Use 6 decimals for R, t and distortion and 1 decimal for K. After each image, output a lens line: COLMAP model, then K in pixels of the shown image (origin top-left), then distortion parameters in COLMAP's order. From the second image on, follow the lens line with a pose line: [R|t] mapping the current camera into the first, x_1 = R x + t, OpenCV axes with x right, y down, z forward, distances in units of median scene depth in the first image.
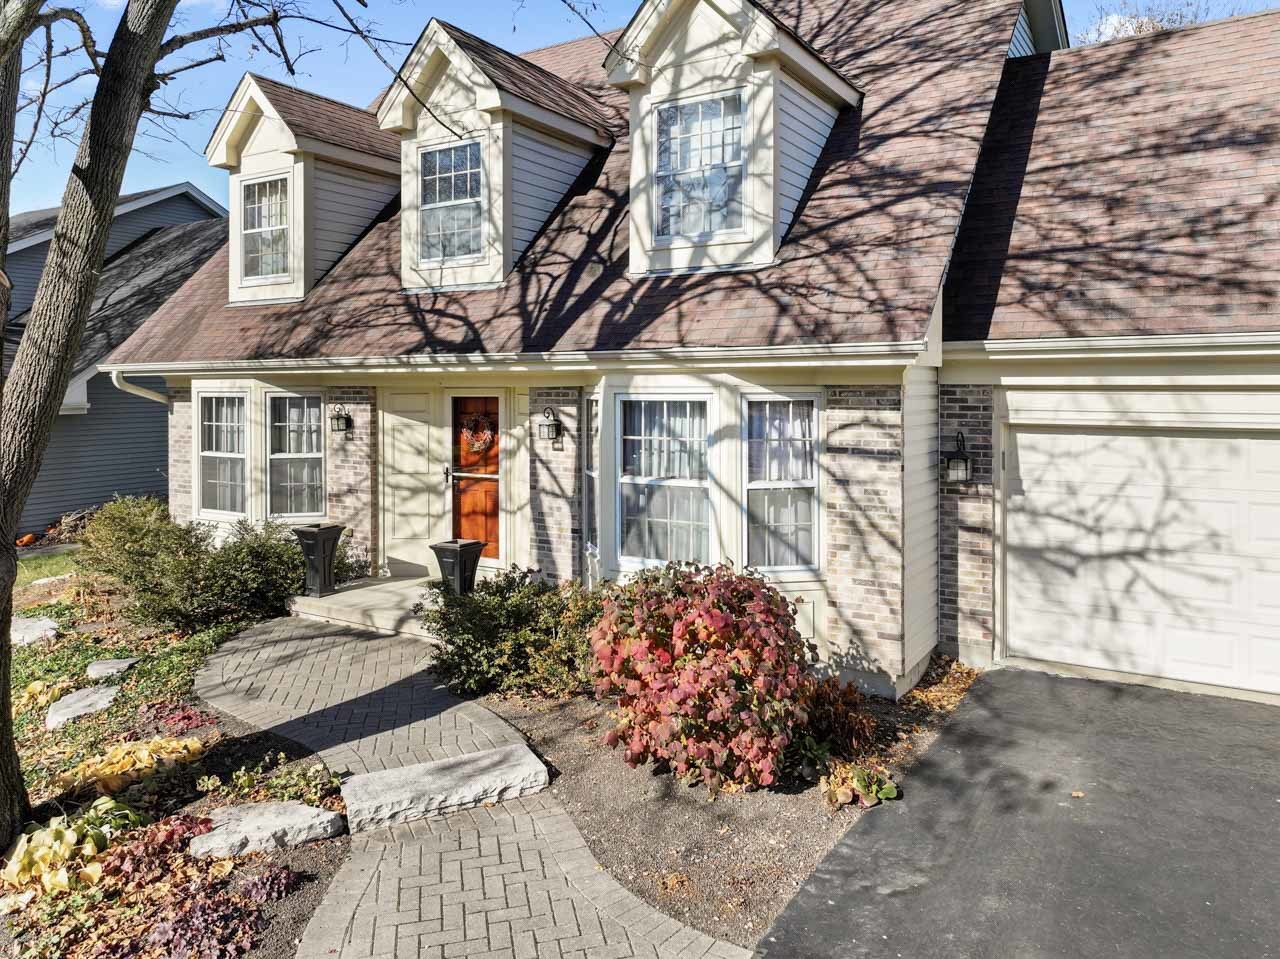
lens RADIAL K [[930.4, 0, 643.9], [0, 930.4, 397.3], [0, 0, 1]] dist [0.004480, 0.008394]
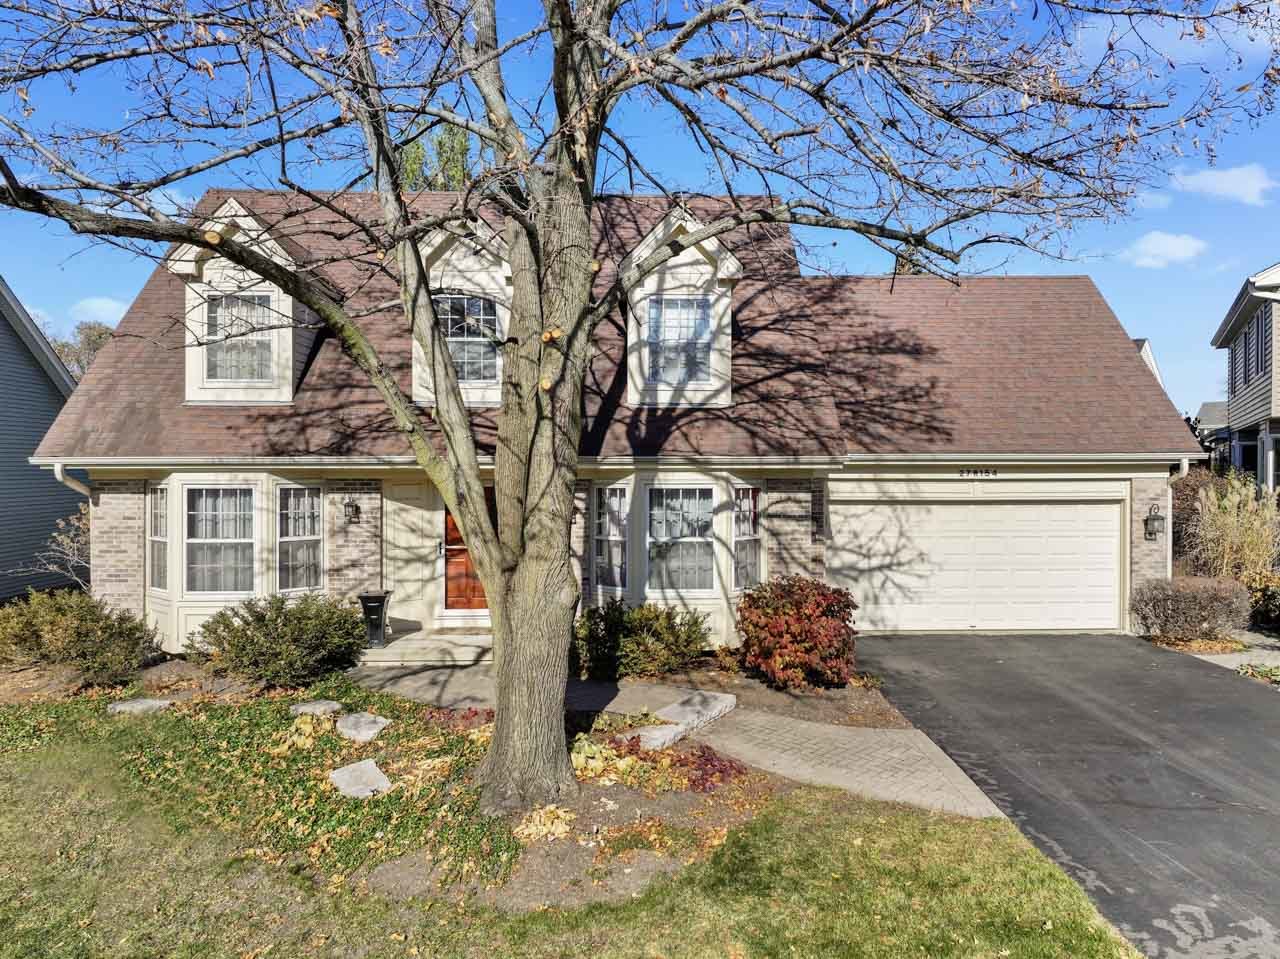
lens RADIAL K [[896.1, 0, 640.0], [0, 896.1, 479.5], [0, 0, 1]] dist [-0.002209, 0.017873]
pose [[0.833490, -0.002944, 0.552527, -0.830090], [0.005146, 0.999984, -0.002435, -0.007790], [-0.552510, 0.004873, 0.833492, -0.227275]]
